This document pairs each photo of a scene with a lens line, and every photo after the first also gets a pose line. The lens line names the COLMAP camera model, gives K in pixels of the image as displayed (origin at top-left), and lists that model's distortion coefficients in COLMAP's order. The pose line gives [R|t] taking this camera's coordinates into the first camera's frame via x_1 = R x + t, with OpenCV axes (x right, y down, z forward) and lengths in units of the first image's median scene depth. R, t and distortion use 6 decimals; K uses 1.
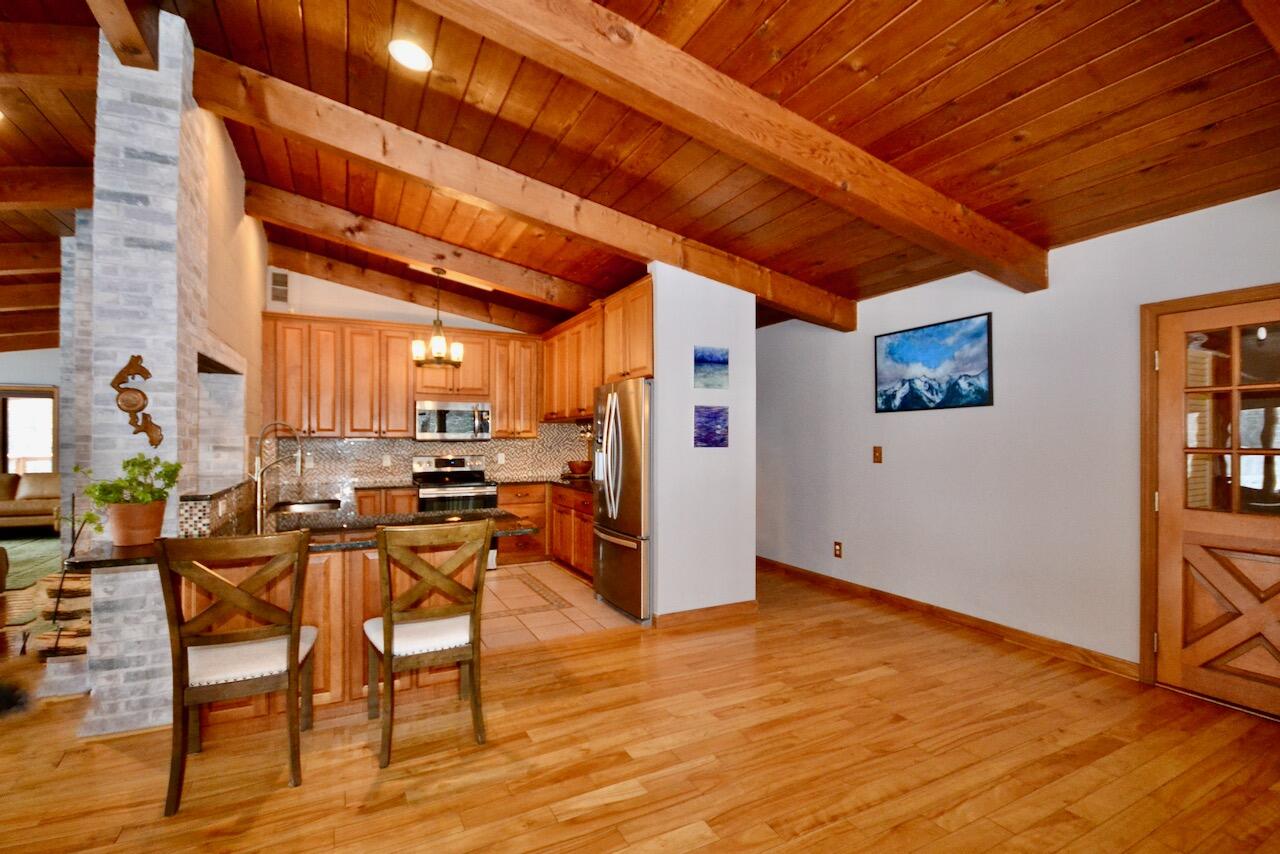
lens RADIAL K [[568.3, 0, 636.3], [0, 568.3, 432.9], [0, 0, 1]] dist [-0.004943, -0.000629]
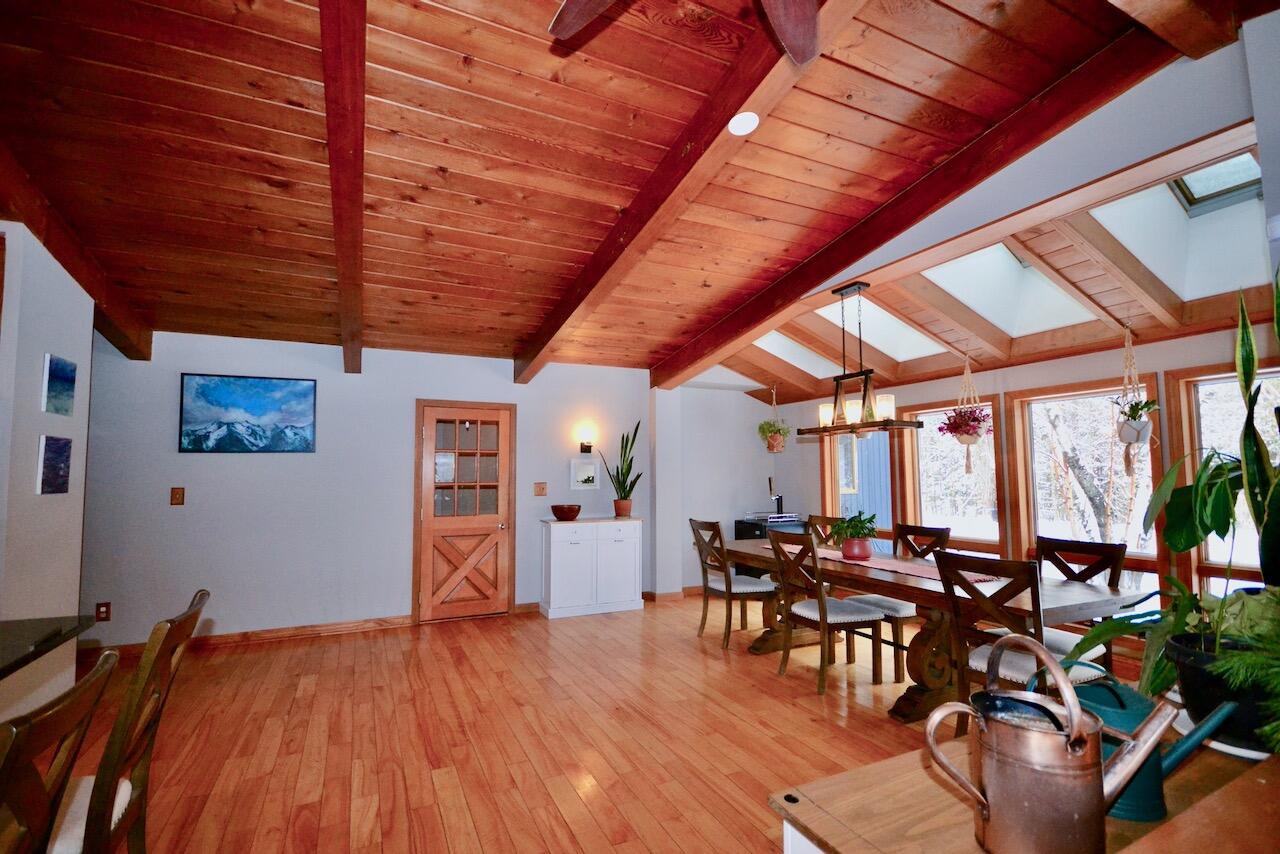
lens RADIAL K [[568.3, 0, 634.0], [0, 568.3, 431.3], [0, 0, 1]] dist [-0.004943, -0.000629]
pose [[0.024359, 0.072698, 0.997057, -0.603275], [-0.005326, 0.997348, -0.072589, -0.006411], [-0.999689, -0.003542, 0.024682, 0.240061]]
